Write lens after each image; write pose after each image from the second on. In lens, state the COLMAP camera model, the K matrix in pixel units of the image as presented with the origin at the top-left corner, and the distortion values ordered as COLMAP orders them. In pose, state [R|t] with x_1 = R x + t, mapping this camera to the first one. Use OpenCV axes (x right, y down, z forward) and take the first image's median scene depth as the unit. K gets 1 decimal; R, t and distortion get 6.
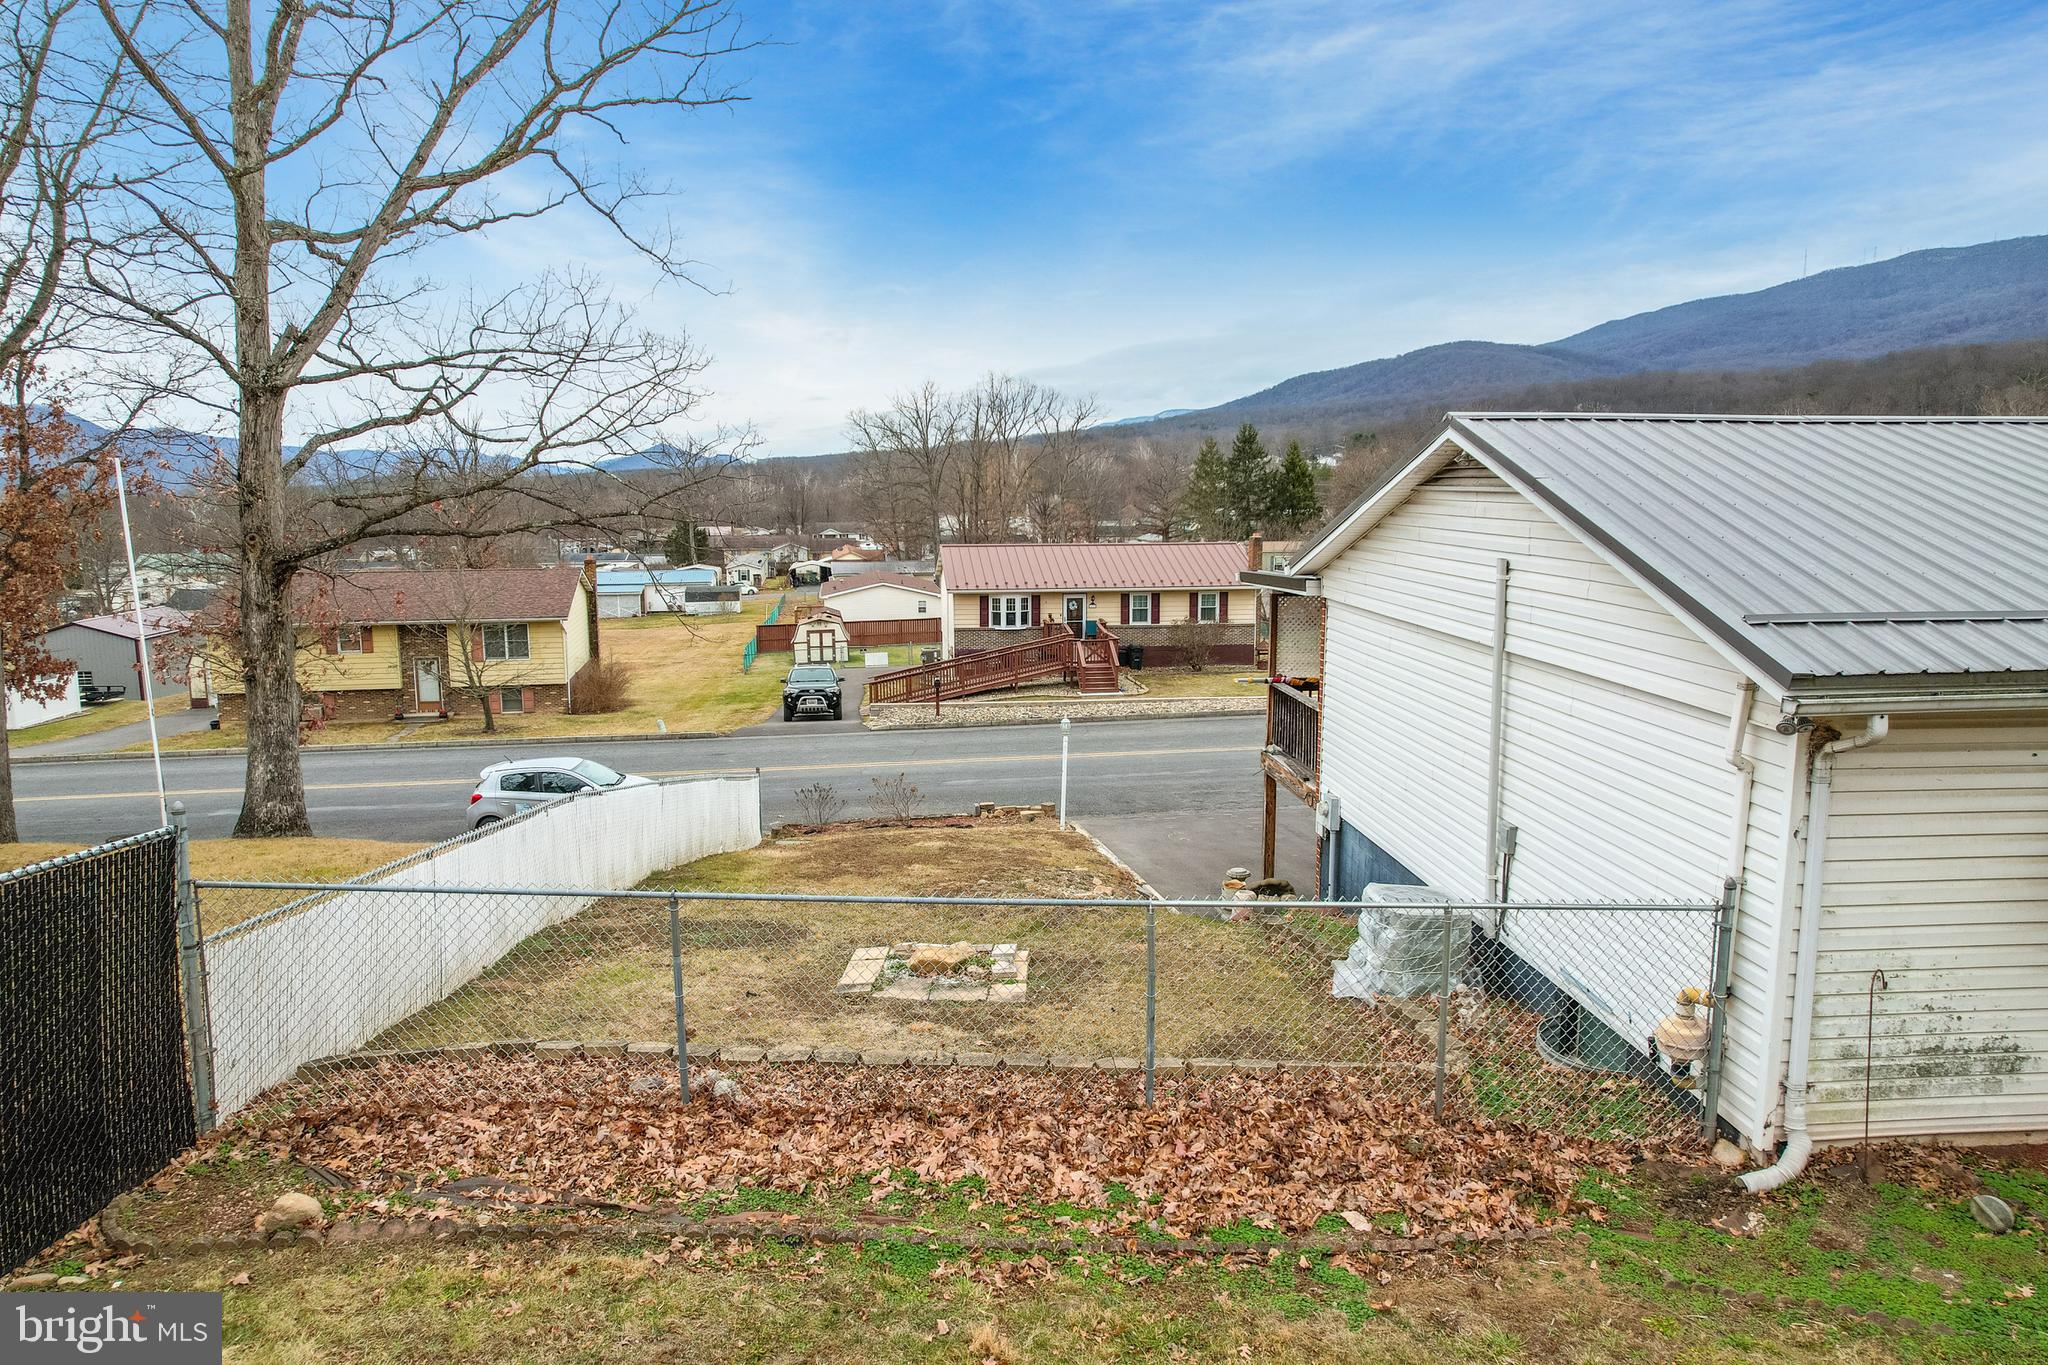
lens RADIAL K [[1311.8, 0, 1031.3], [0, 1311.8, 676.9], [0, 0, 1]] dist [-0.076963, 0.071110]
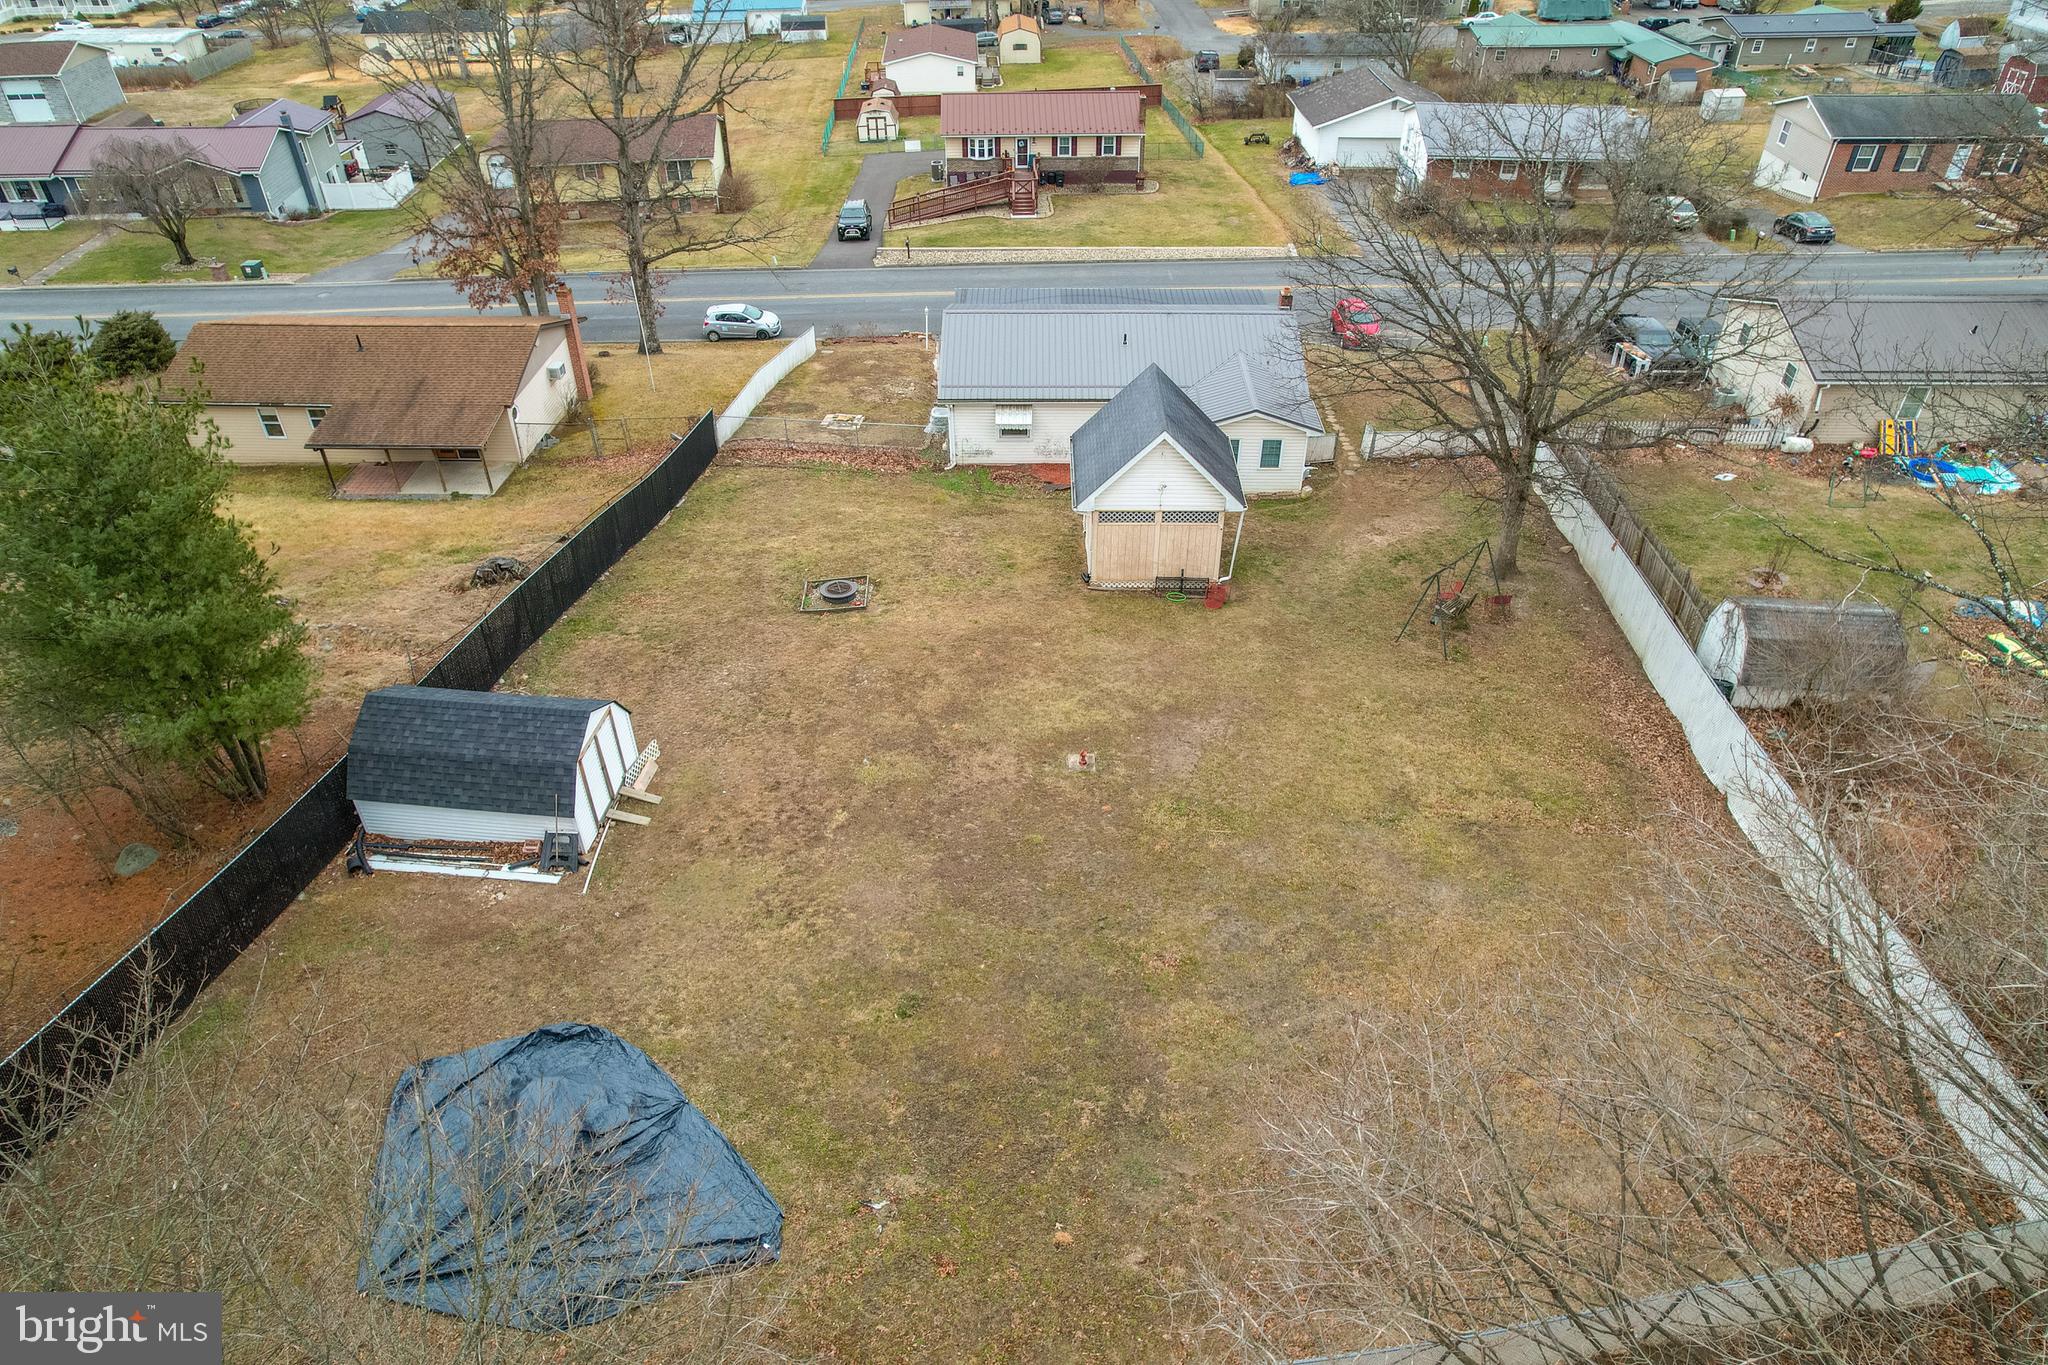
lens RADIAL K [[1311.8, 0, 1031.3], [0, 1311.8, 676.9], [0, 0, 1]] dist [-0.076963, 0.071110]
pose [[0.995466, 0.062430, -0.071759, 0.204085], [-0.020357, 0.876803, 0.480419, -0.252774], [0.092911, -0.476780, 0.874098, -0.707768]]
